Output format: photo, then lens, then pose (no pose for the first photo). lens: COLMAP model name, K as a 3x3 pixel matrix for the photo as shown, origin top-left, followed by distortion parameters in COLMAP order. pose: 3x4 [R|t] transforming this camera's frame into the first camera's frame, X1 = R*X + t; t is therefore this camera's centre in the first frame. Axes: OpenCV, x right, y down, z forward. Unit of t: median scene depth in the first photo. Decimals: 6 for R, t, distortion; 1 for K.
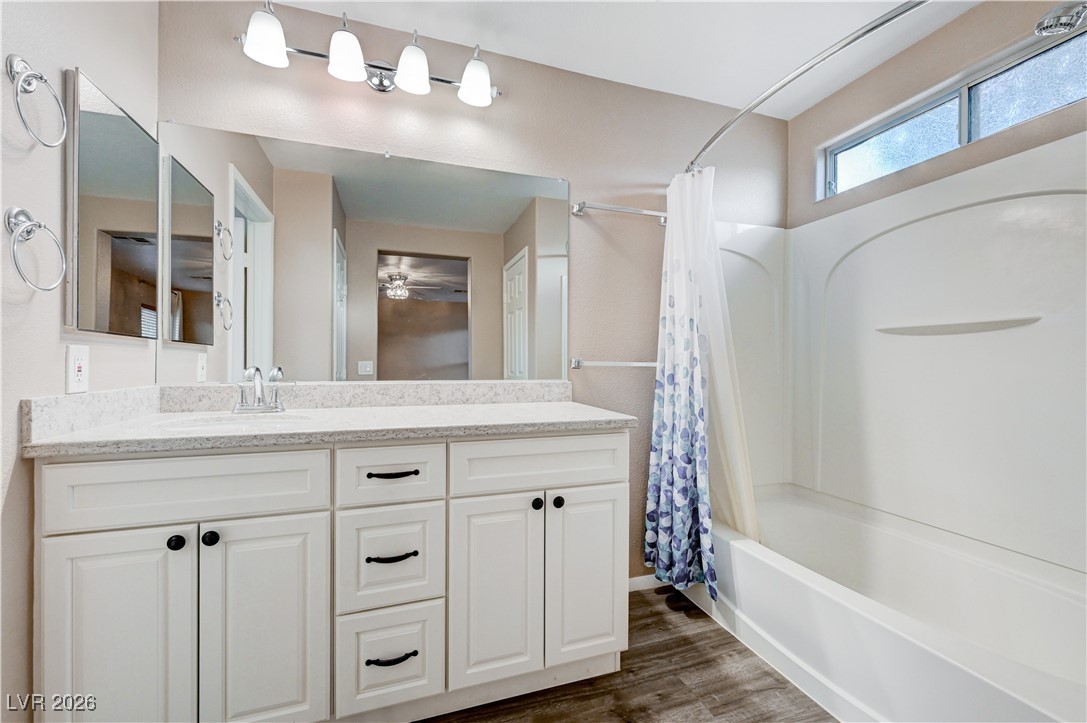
lens RADIAL K [[449.0, 0, 544.8], [0, 449.0, 365.7], [0, 0, 1]] dist [-0.006733, -0.000562]
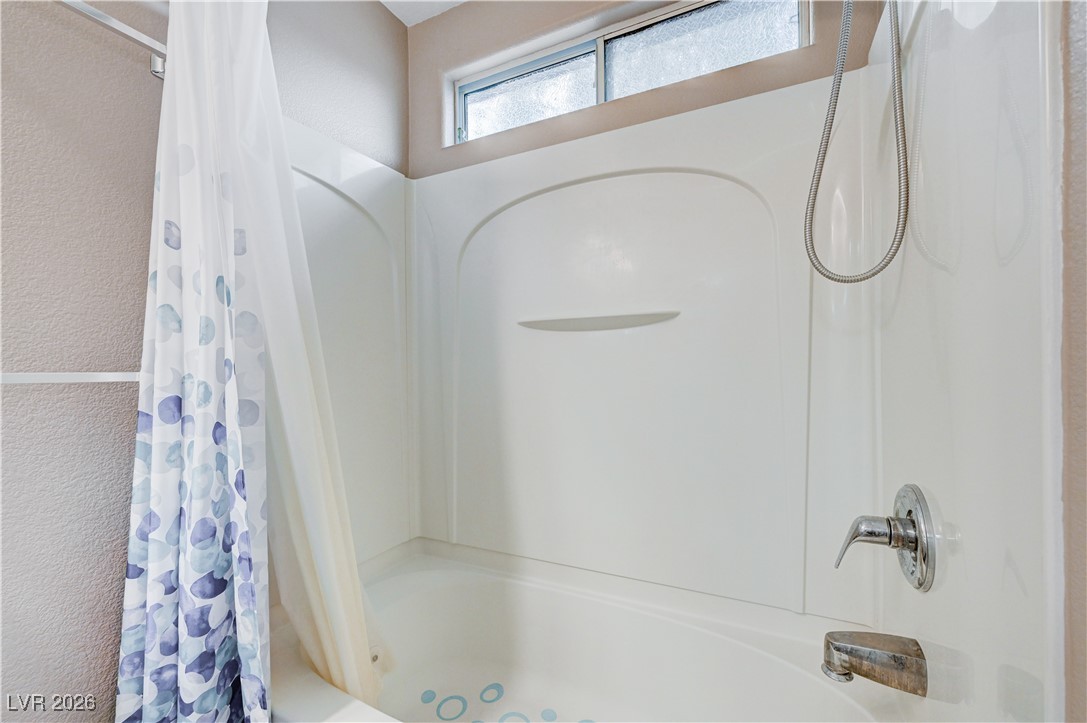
lens RADIAL K [[449.0, 0, 544.9], [0, 449.0, 364.0], [0, 0, 1]] dist [-0.006733, -0.000562]
pose [[0.706394, -0.010408, 0.707743, 0.233826], [0.017680, 0.999839, -0.002942, -0.006757], [-0.707598, 0.014592, 0.706464, 0.434401]]
